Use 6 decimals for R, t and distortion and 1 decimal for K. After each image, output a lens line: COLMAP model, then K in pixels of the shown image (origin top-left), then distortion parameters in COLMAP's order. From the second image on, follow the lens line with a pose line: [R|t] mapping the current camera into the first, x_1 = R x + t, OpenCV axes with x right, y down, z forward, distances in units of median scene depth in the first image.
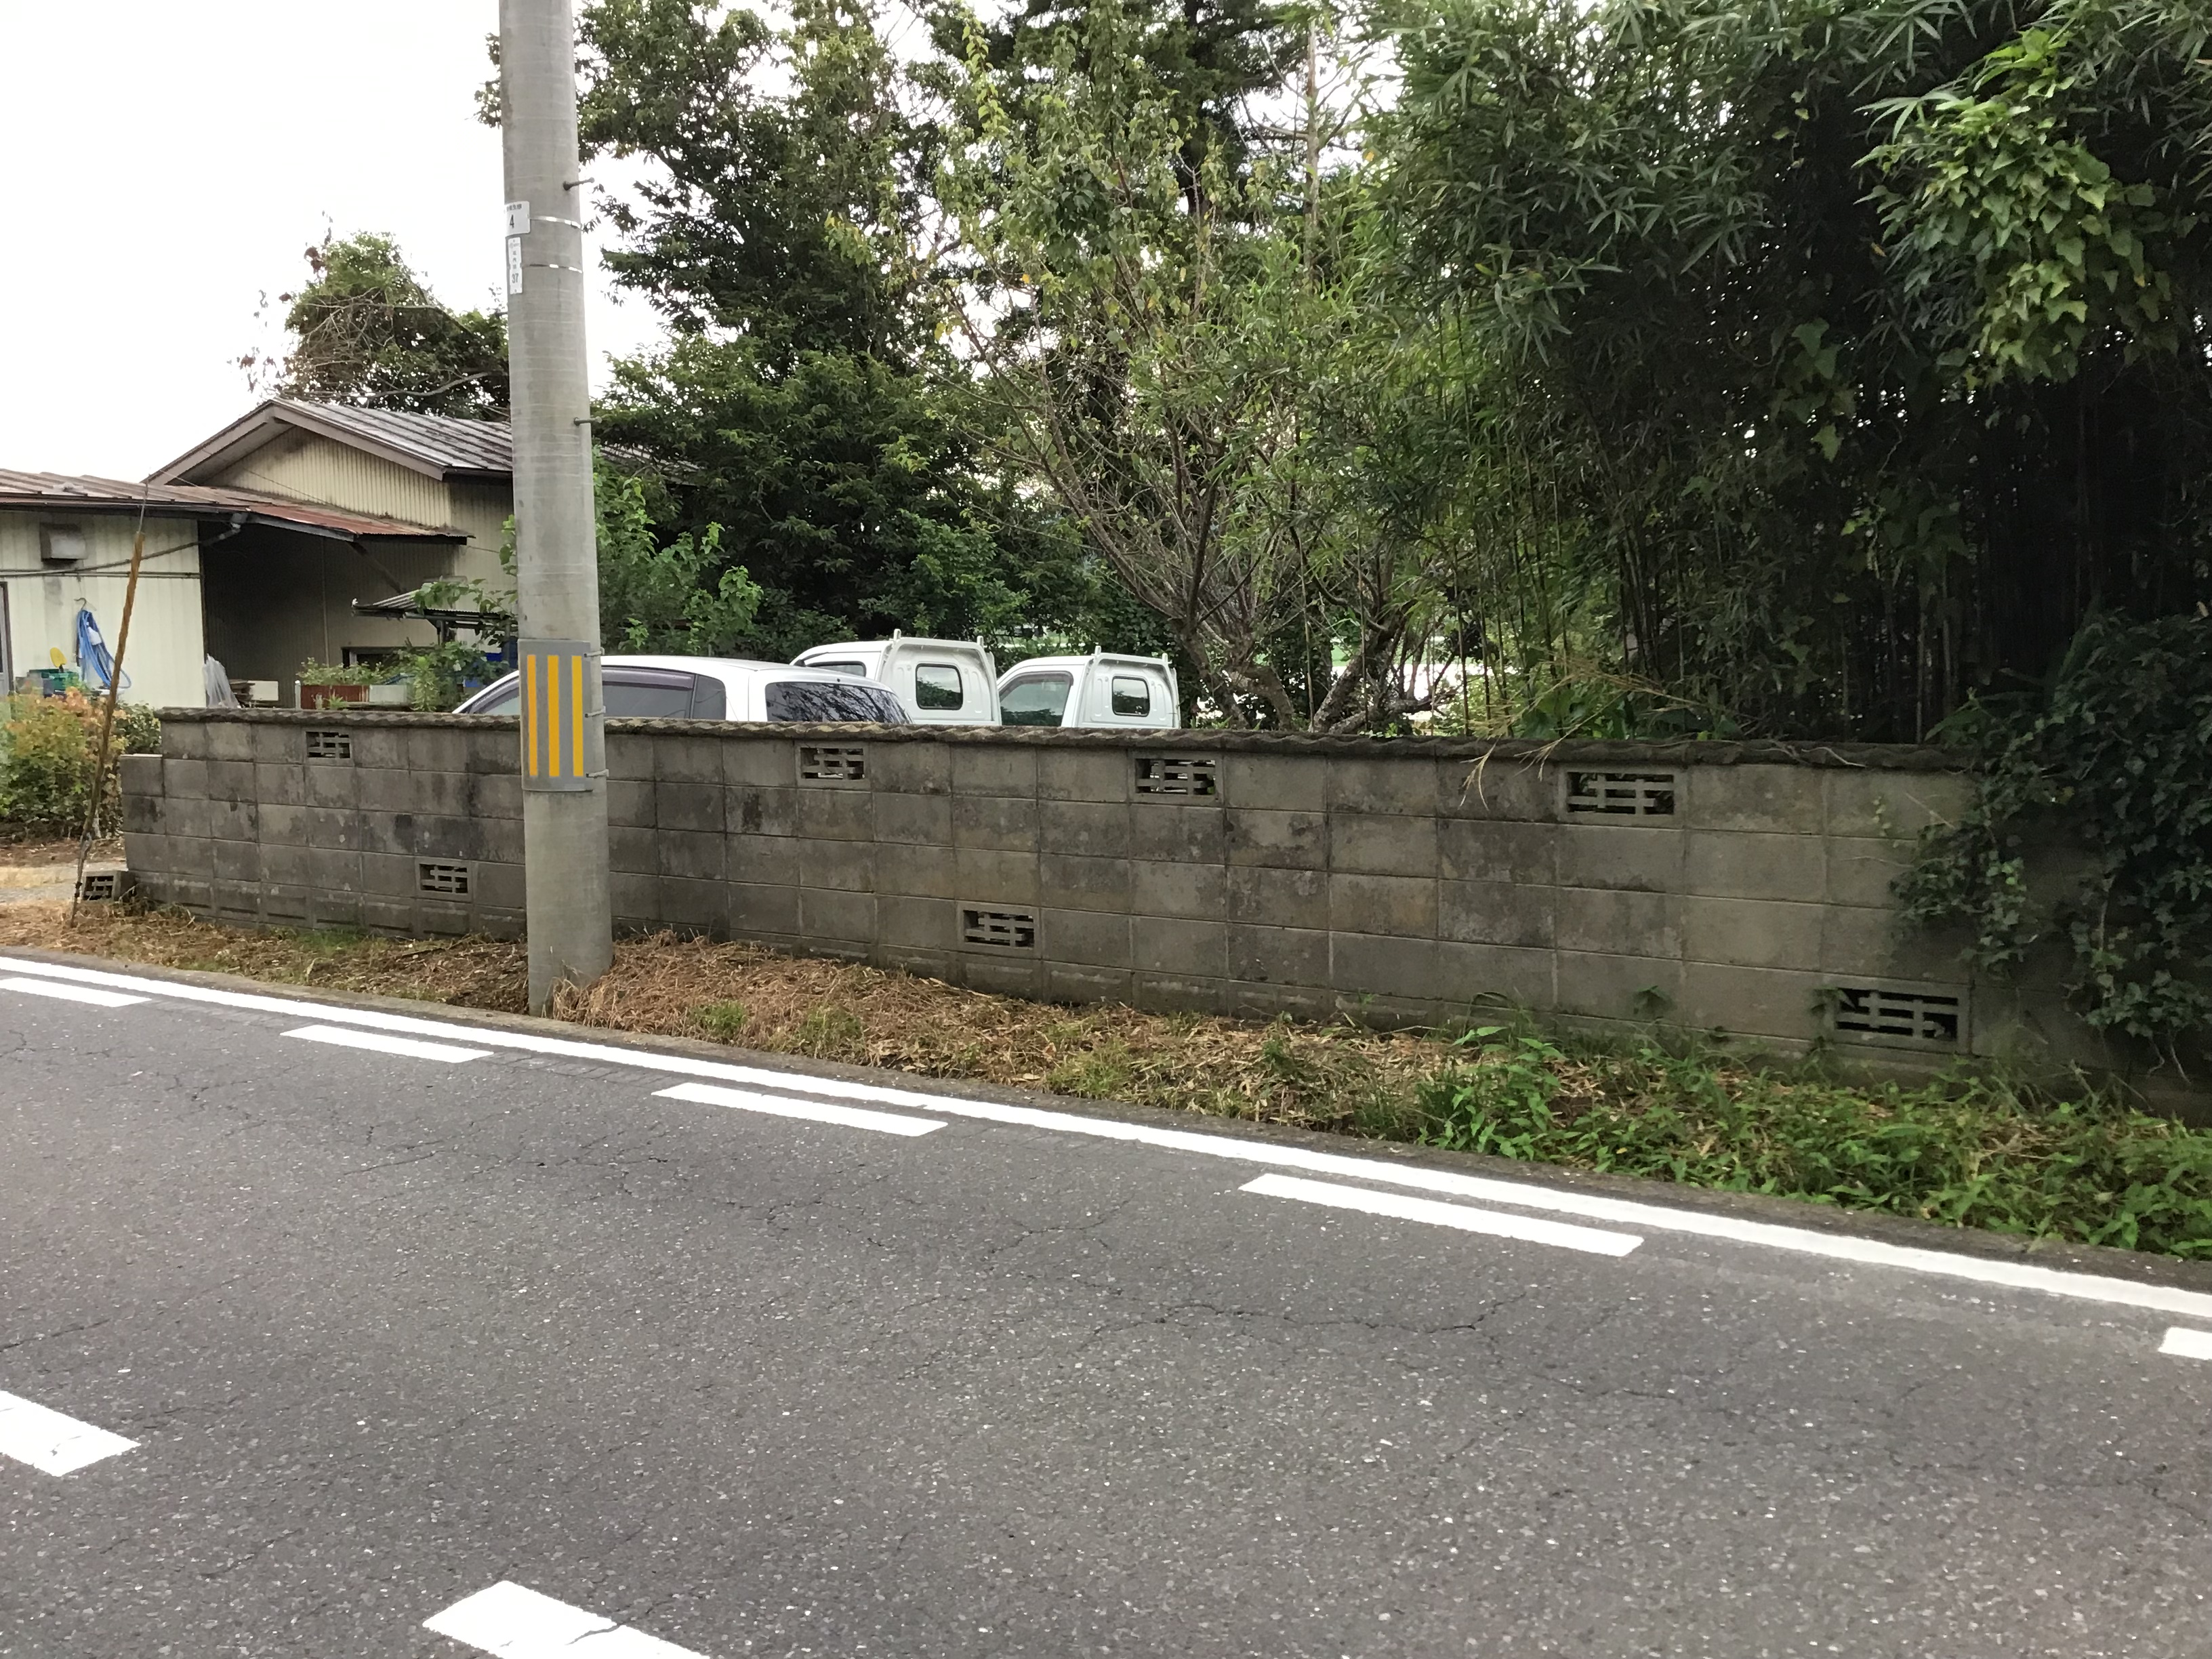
lens RADIAL K [[1990.1, 0, 1113.1], [0, 1990.1, 837.0], [0, 0, 1]] dist [0.055498, -0.077478]
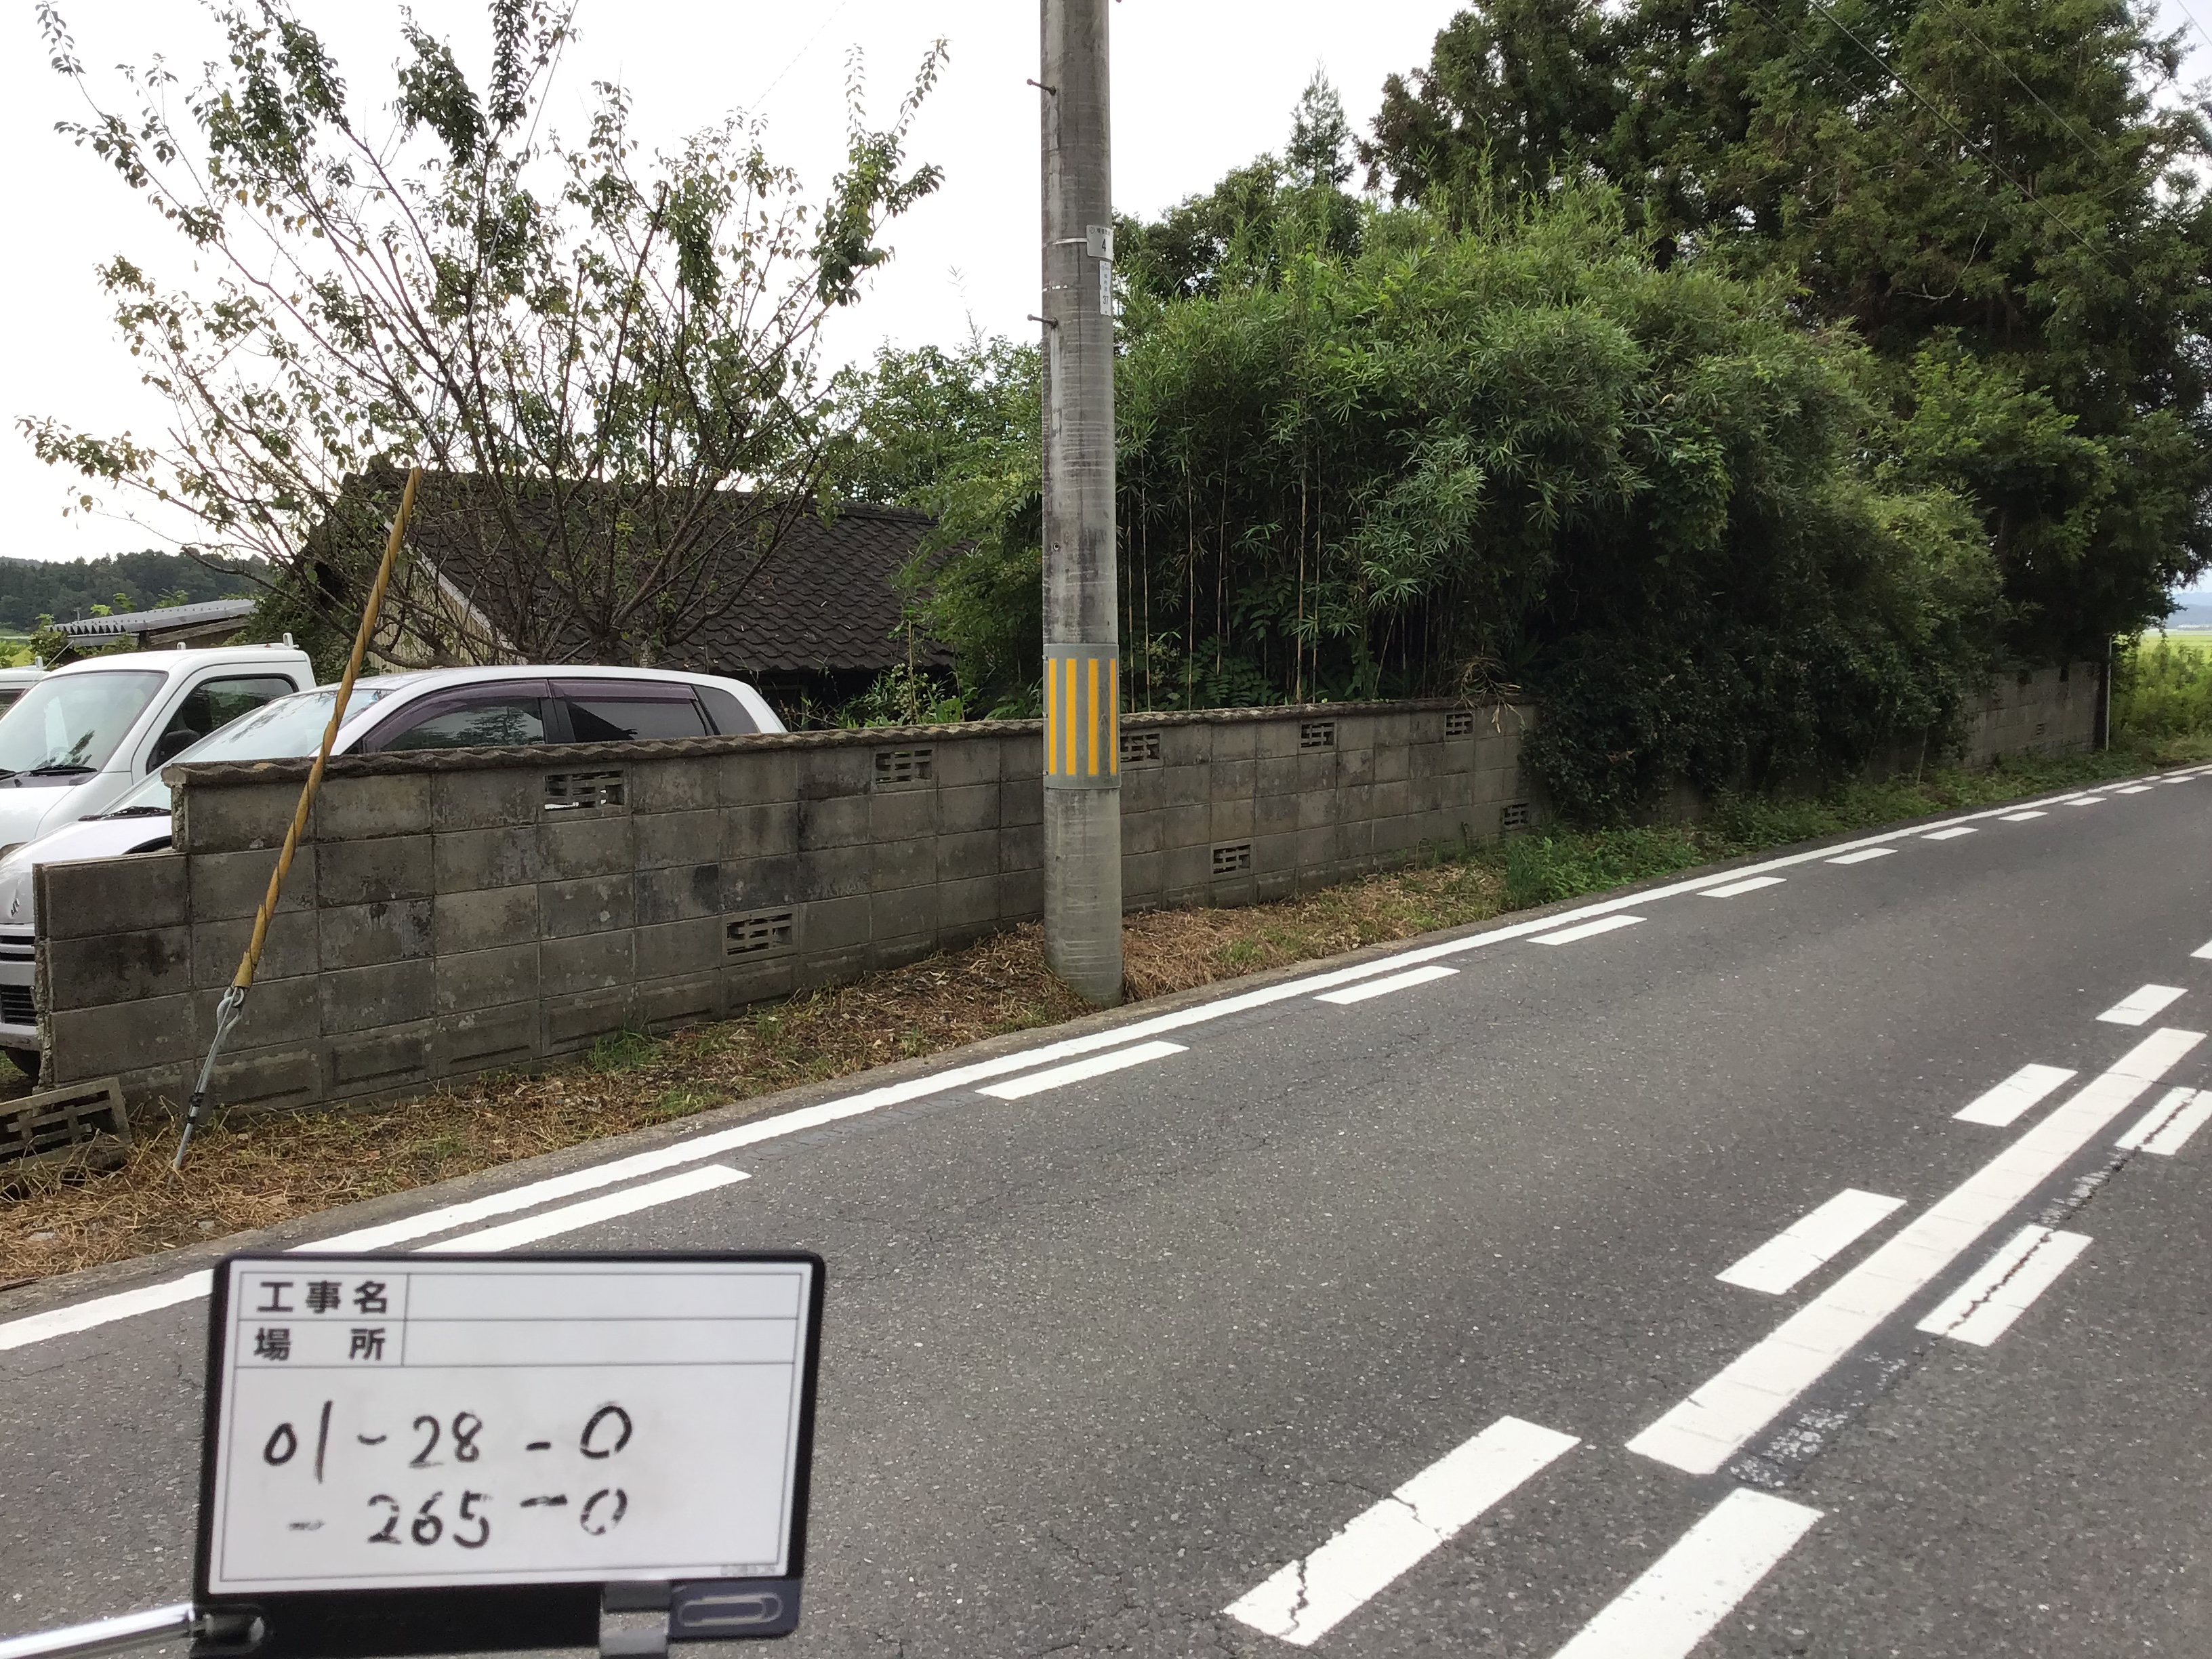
lens RADIAL K [[1990.1, 0, 1102.2], [0, 1990.1, 818.7], [0, 0, 1]] dist [0.055498, -0.077478]
pose [[0.121910, -0.079999, 0.989312, -1.130792], [0.113597, 0.991321, 0.066163, -0.065055], [-0.986019, 0.104317, 0.129940, 0.749838]]
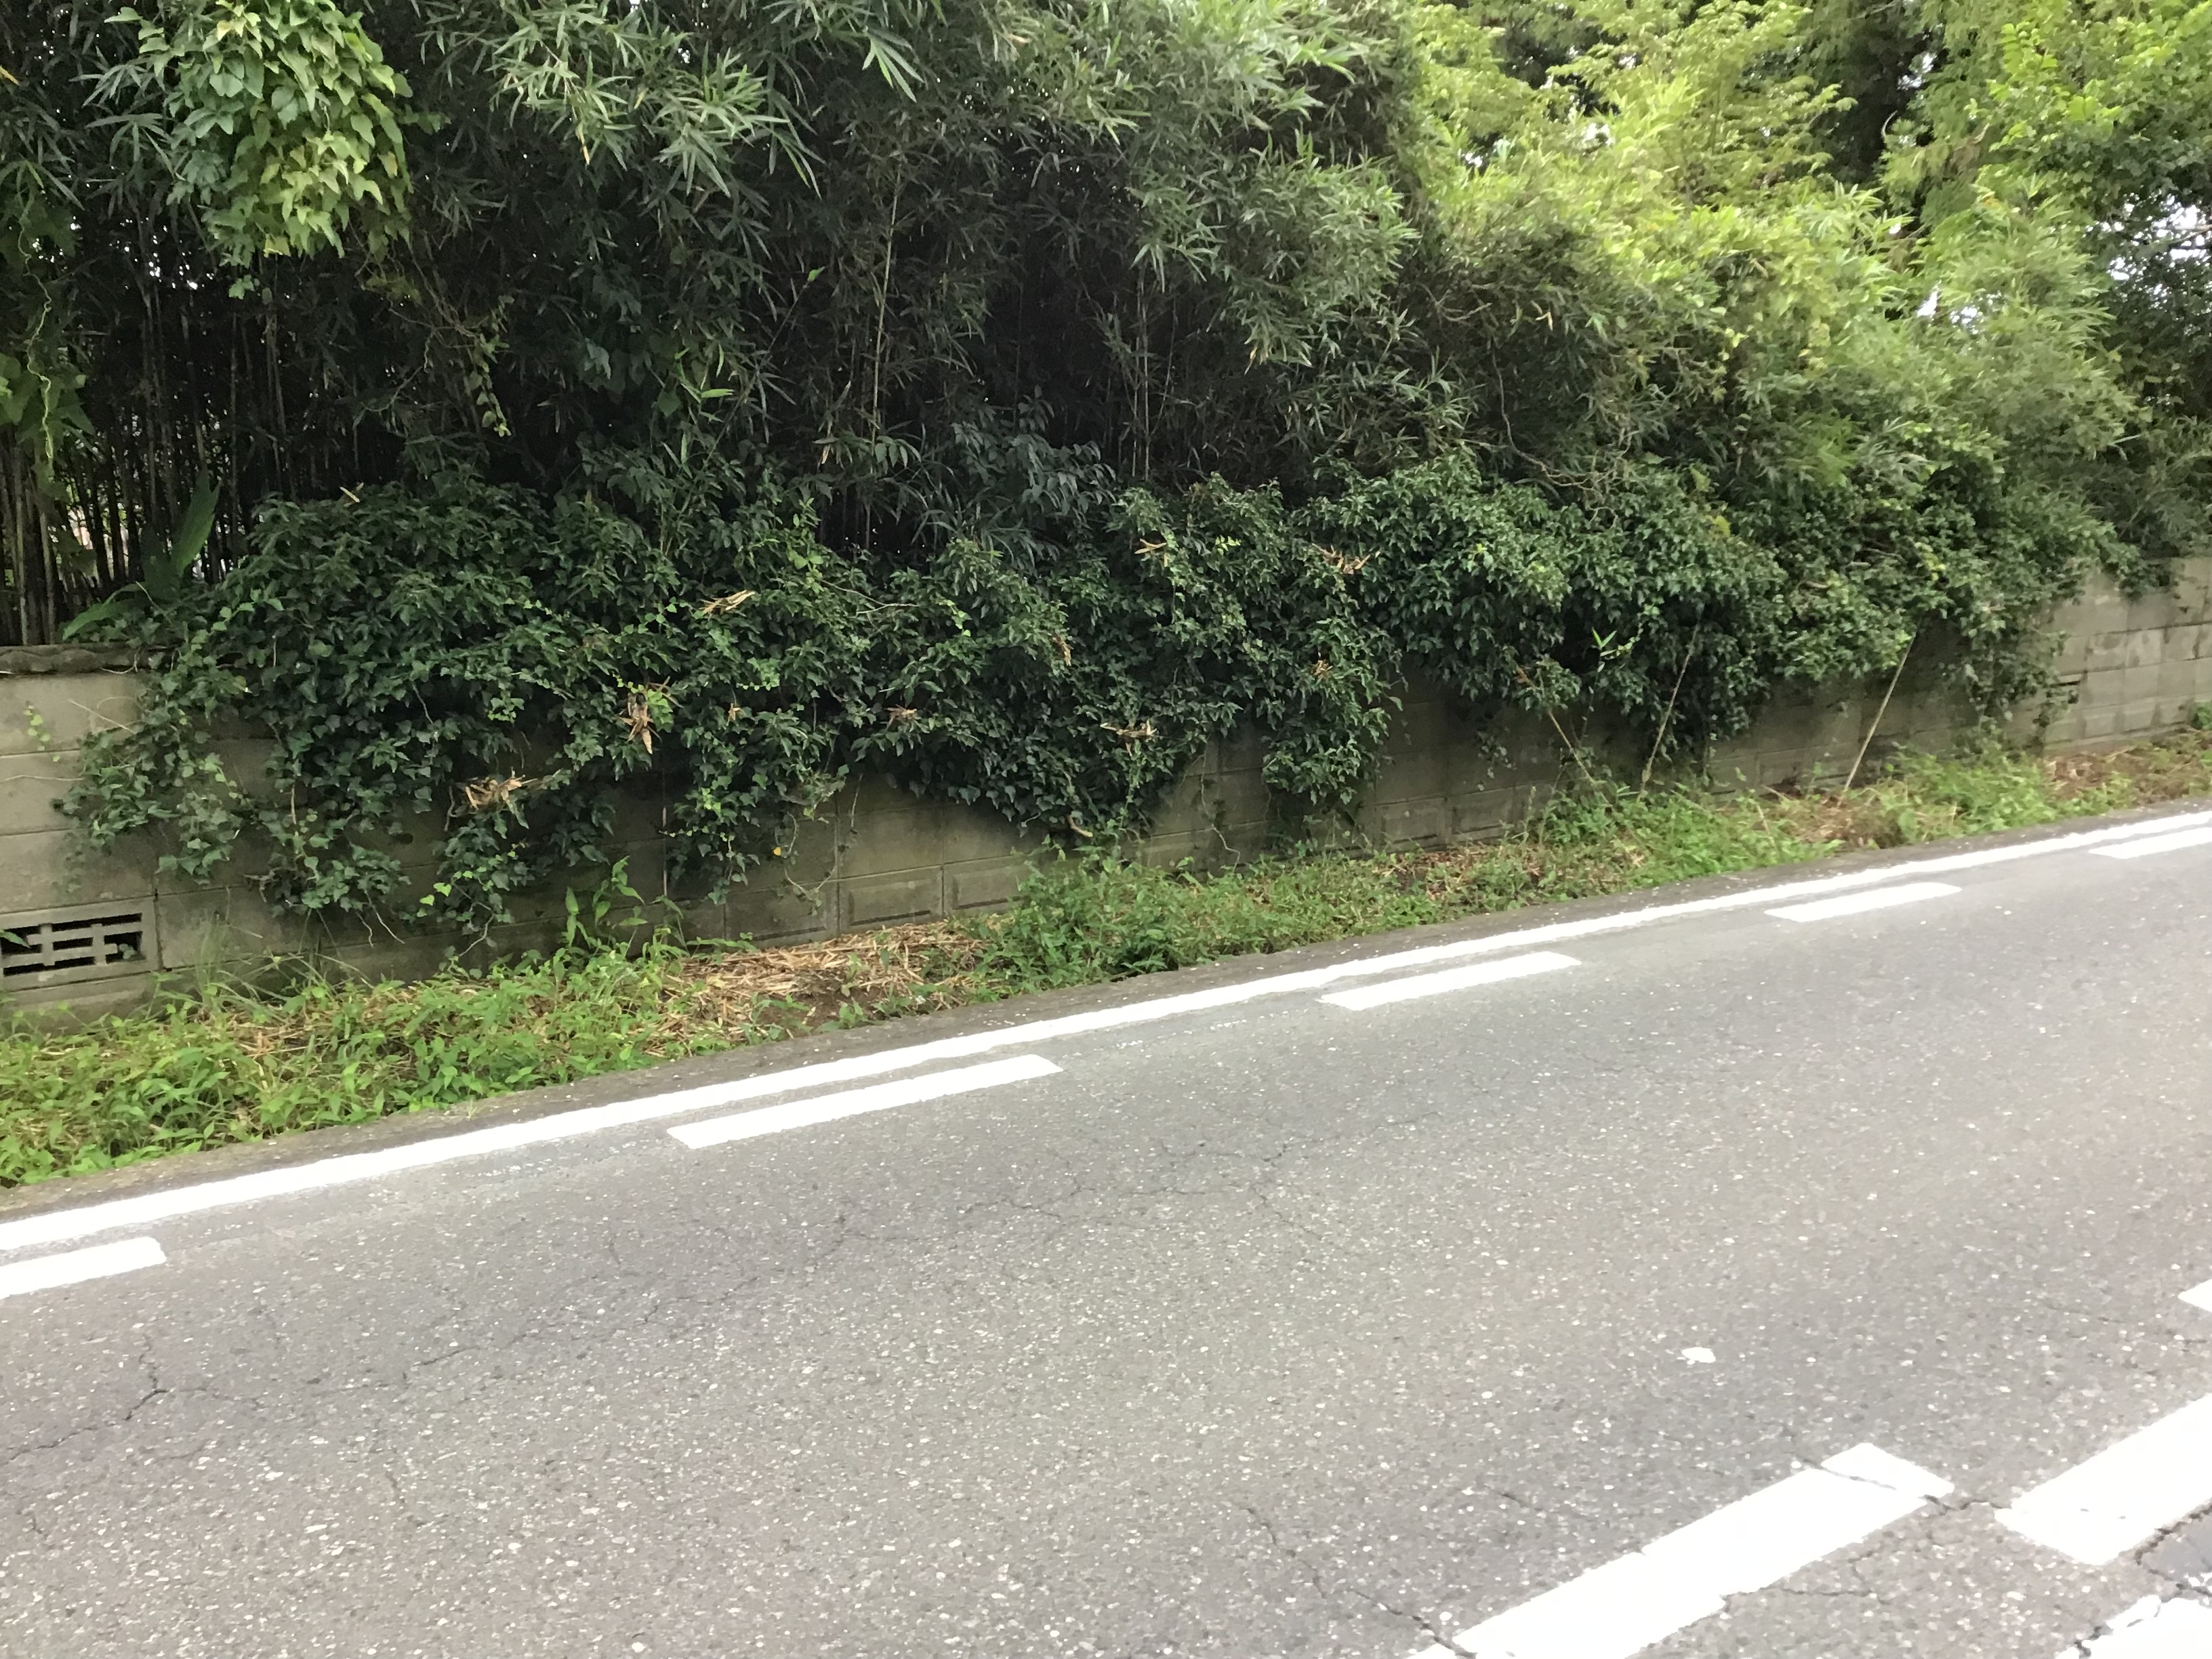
lens RADIAL K [[1990.1, 0, 1112.6], [0, 1990.1, 825.9], [0, 0, 1]] dist [0.055498, -0.077478]
pose [[0.385018, -0.143265, 0.911722, -0.271825], [0.109102, 0.988016, 0.109180, -0.013720], [-0.916438, 0.057434, 0.396034, 0.227835]]
